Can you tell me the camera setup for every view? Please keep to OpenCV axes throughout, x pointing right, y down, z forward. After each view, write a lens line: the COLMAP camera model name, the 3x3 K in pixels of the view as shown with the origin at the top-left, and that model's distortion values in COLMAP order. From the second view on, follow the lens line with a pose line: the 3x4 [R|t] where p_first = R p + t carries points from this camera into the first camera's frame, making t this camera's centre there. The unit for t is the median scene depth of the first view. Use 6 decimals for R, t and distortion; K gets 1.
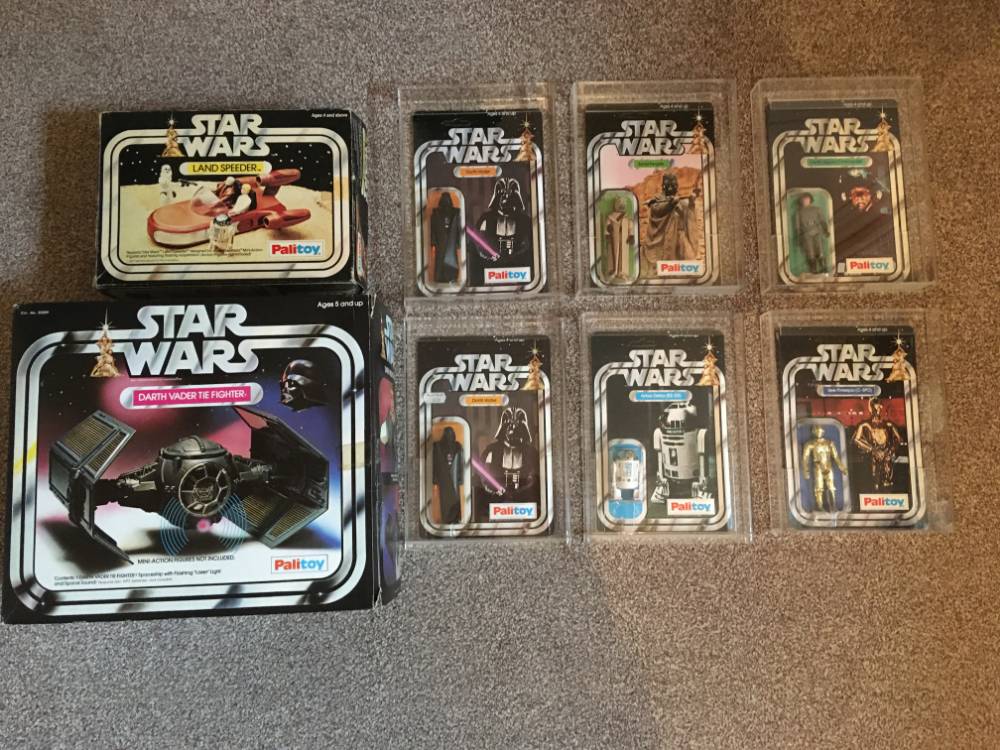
lens RADIAL K [[851.2, 0, 500.8], [0, 851.2, 371.2], [0, 0, 1]] dist [0.105716, -0.164962]
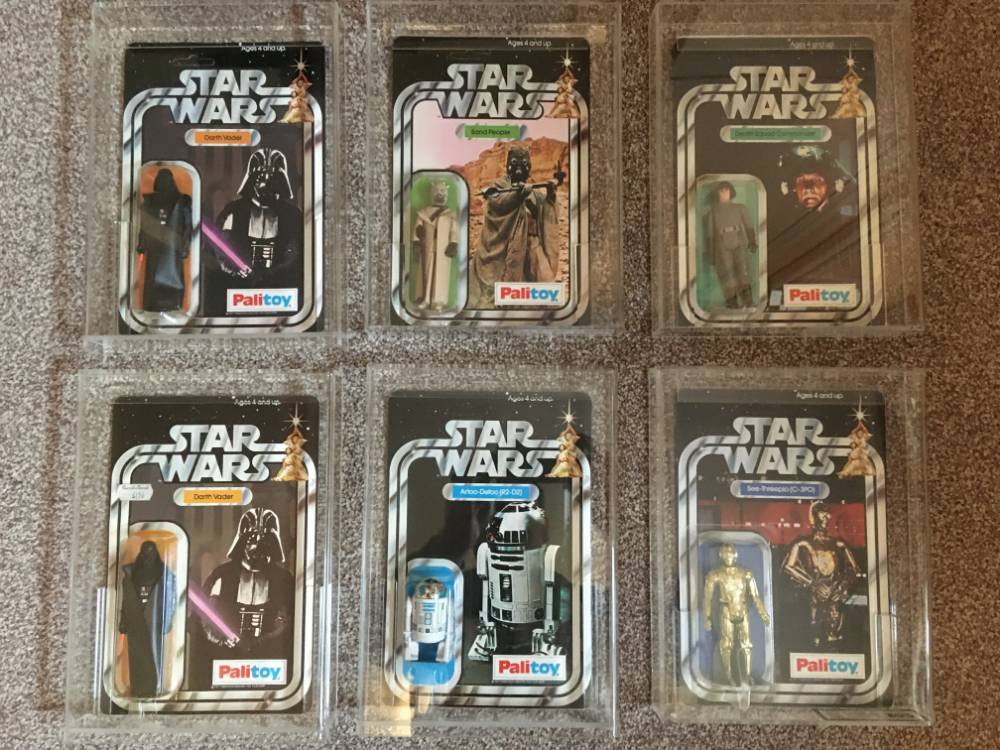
lens RADIAL K [[851.2, 0, 510.3], [0, 851.2, 369.9], [0, 0, 1]] dist [0.105716, -0.164962]
pose [[0.999699, 0.018800, -0.015774, 0.213178], [-0.018192, 0.999119, 0.037830, -0.090127], [0.016471, -0.037532, 0.999160, 0.359318]]
